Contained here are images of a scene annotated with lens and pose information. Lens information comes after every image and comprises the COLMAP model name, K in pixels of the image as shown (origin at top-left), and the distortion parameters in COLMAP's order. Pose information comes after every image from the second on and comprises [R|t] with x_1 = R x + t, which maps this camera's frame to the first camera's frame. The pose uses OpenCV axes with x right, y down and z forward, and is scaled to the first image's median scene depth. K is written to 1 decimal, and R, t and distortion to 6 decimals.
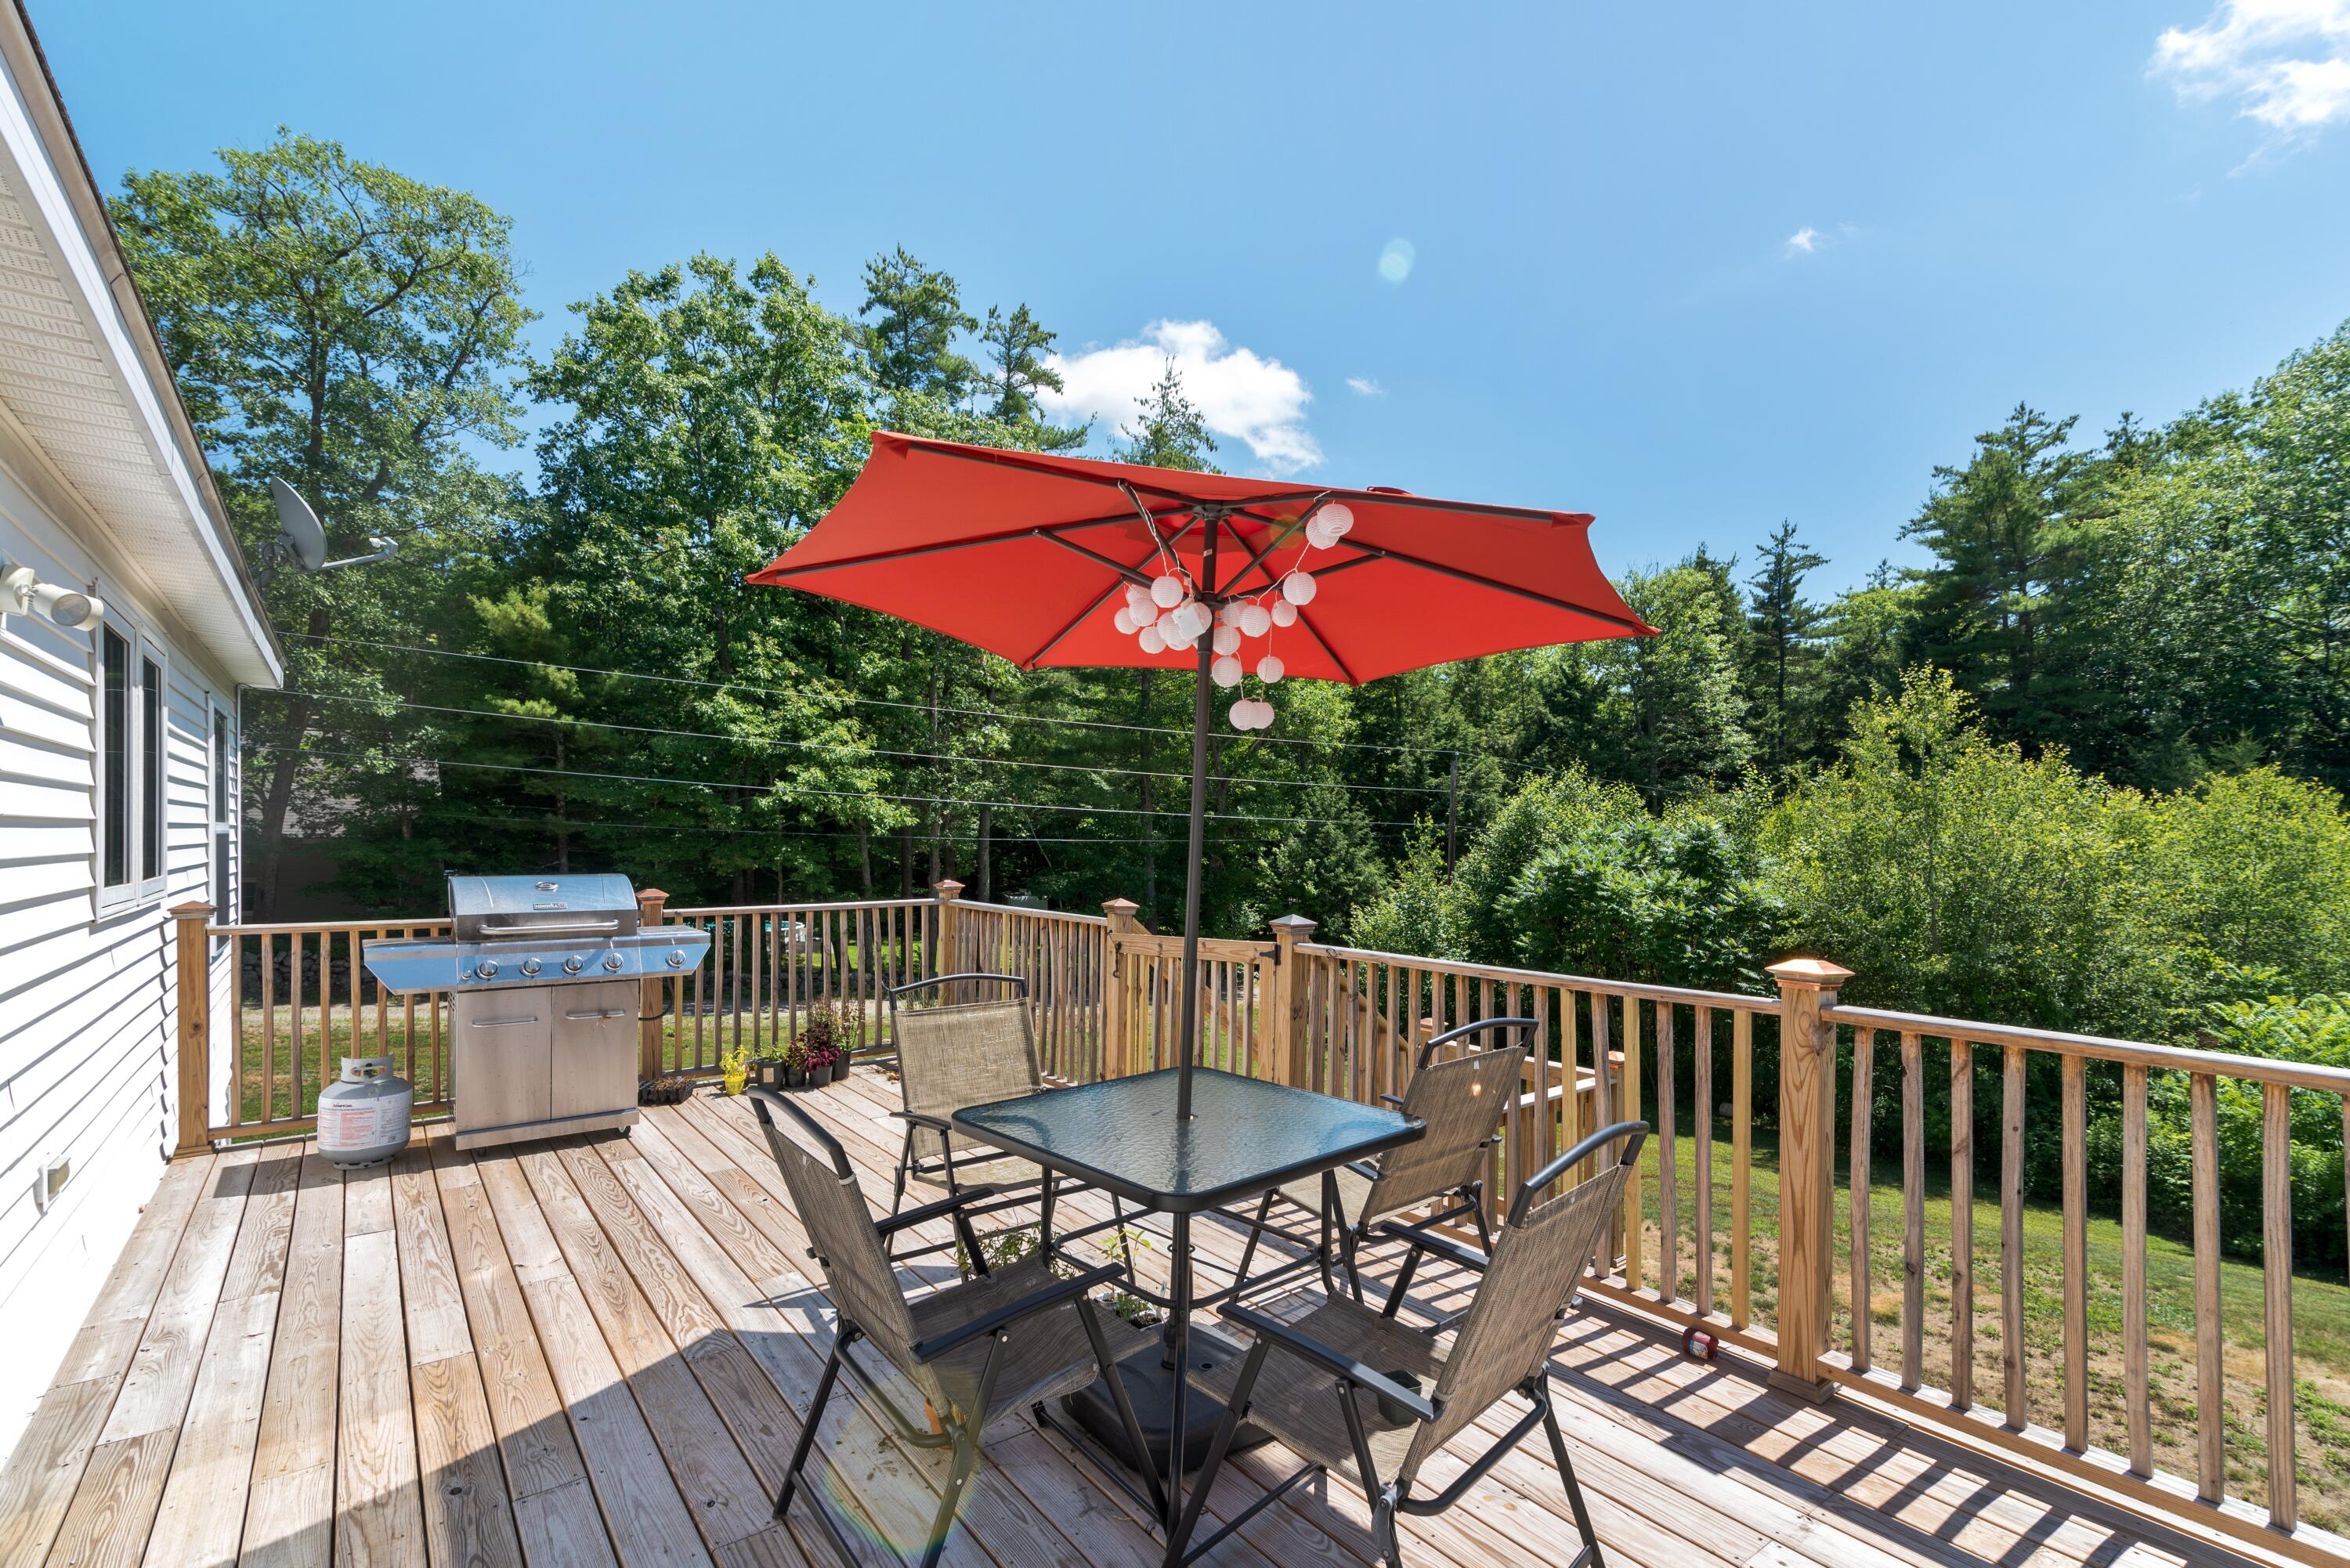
lens RADIAL K [[1070.8, 0, 1172.2], [0, 1070.8, 811.6], [0, 0, 1]] dist [0.000117, 0.000241]
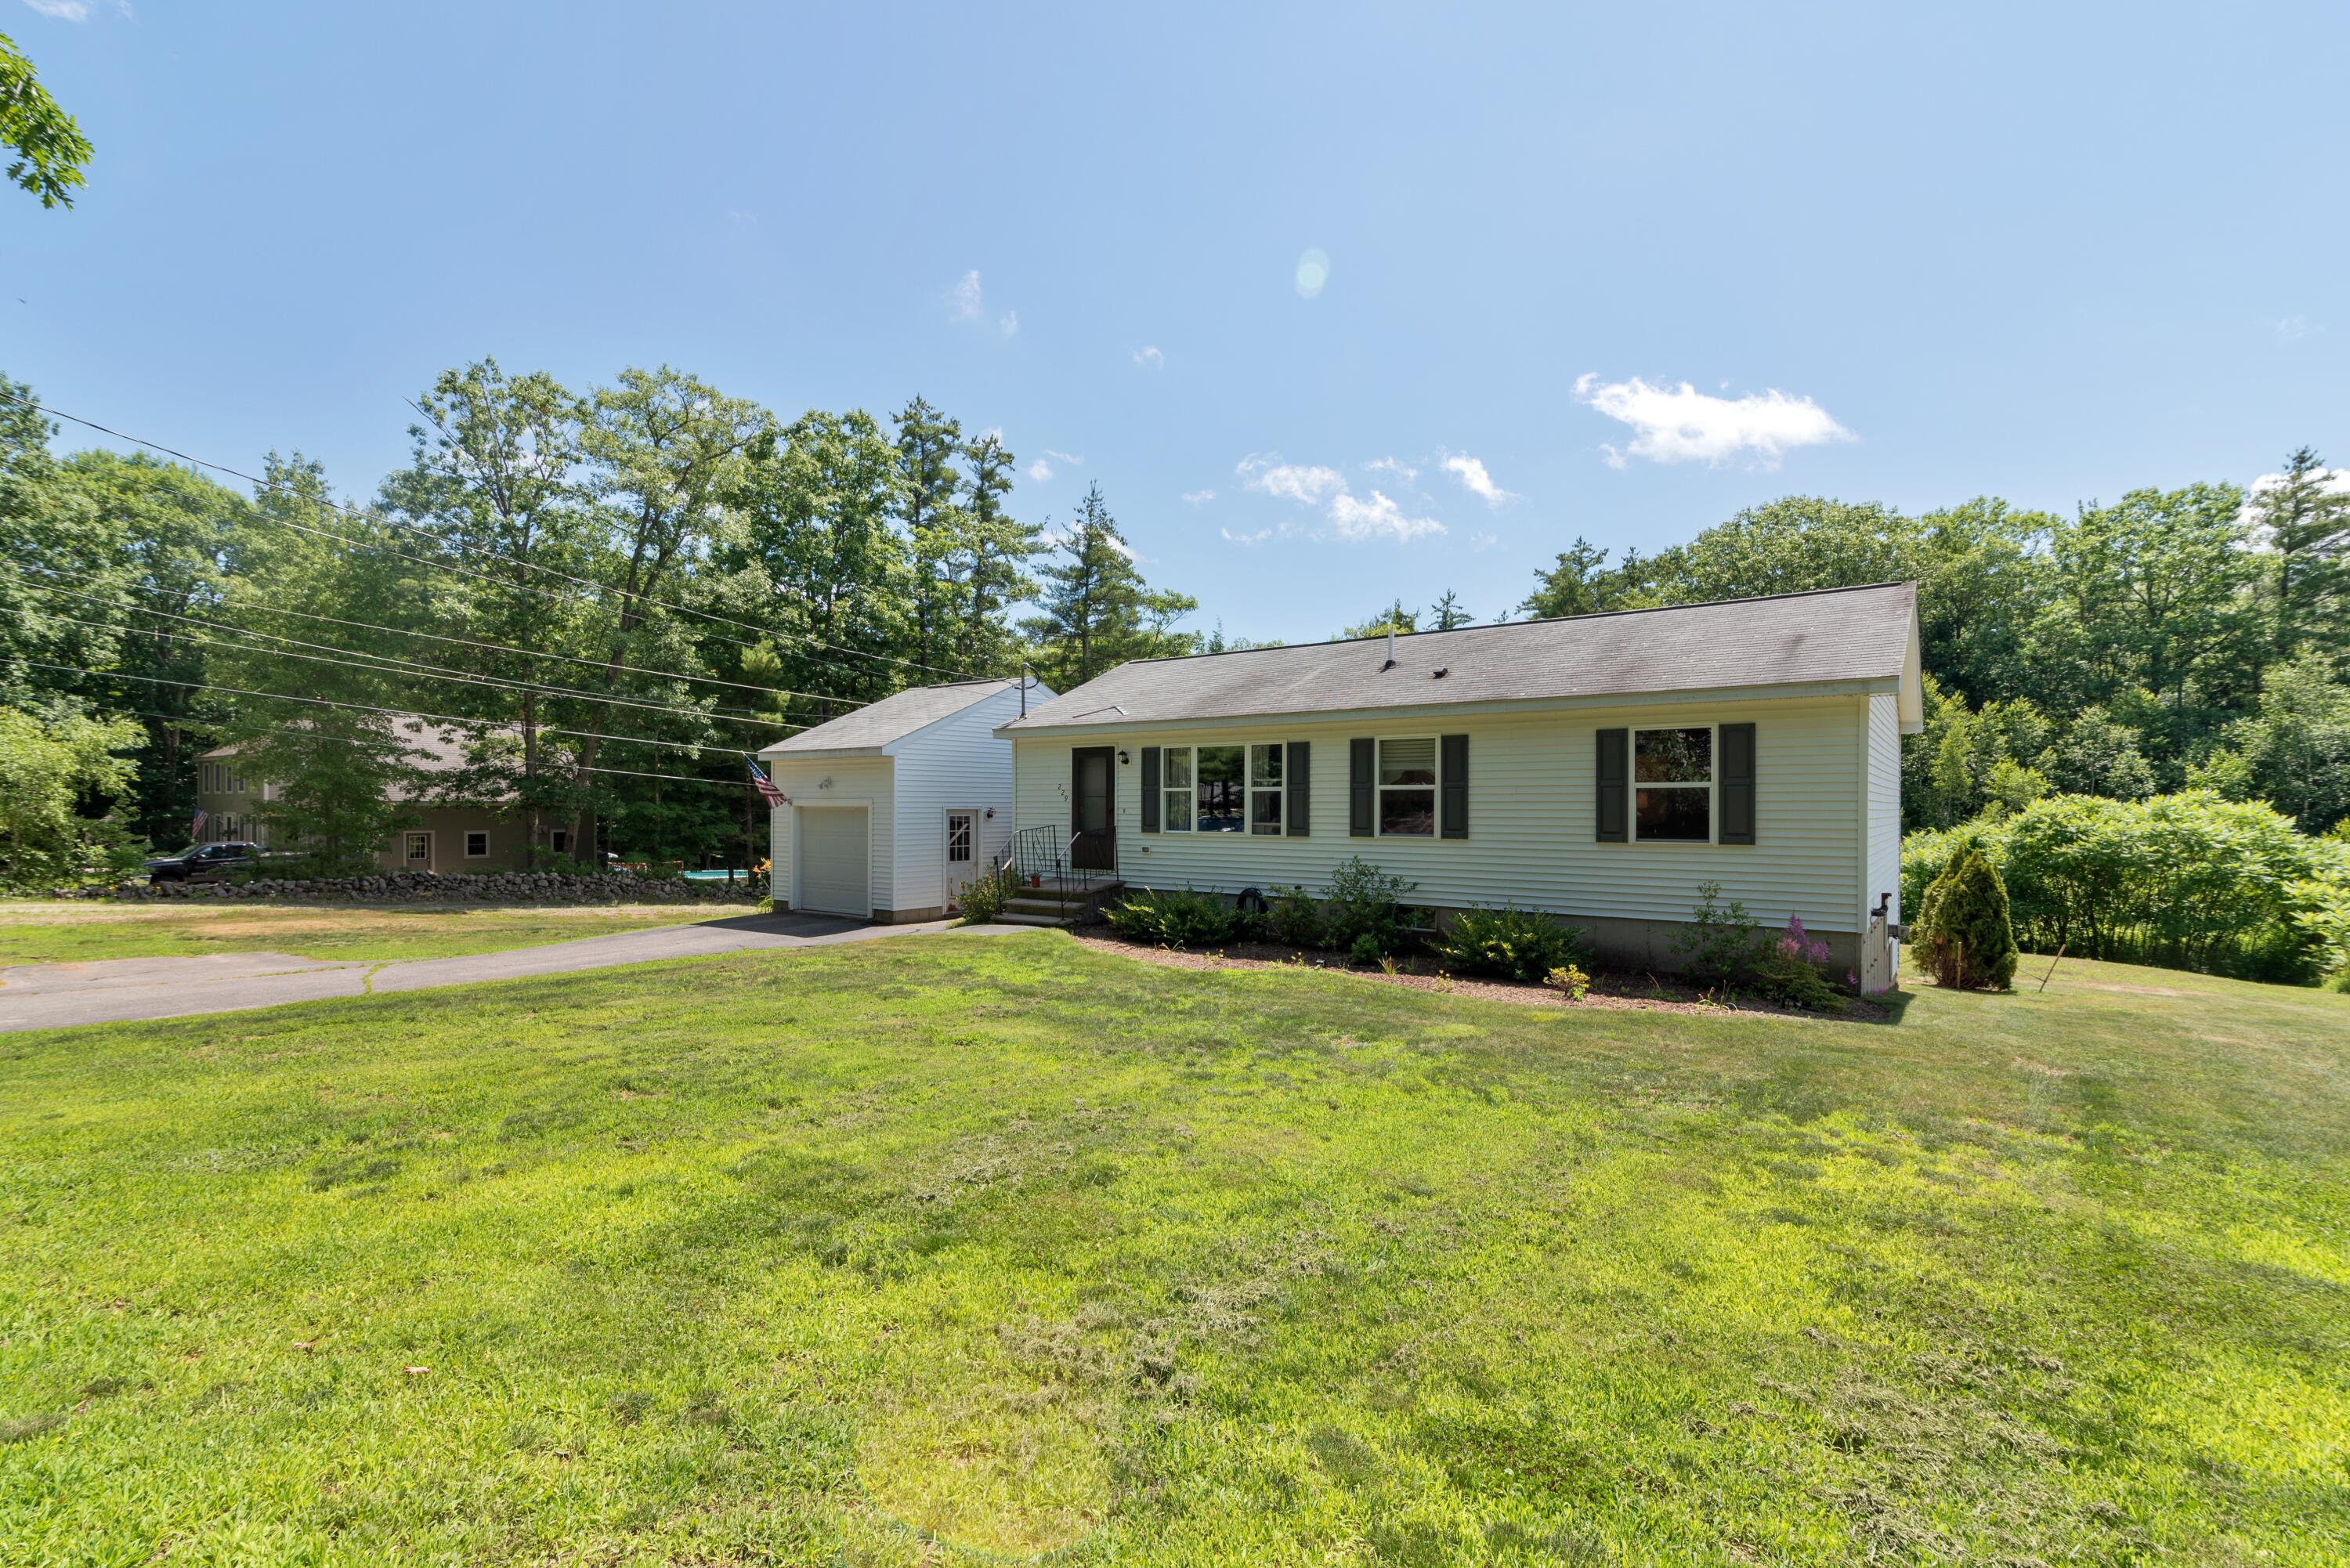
lens RADIAL K [[1070.8, 0, 1172.2], [0, 1070.8, 811.6], [0, 0, 1]] dist [0.000117, 0.000241]
pose [[0.958737, -0.008558, 0.284165, -0.320422], [0.003743, 0.999840, 0.017484, 0.012155], [-0.284269, -0.015699, 0.958616, -0.464712]]
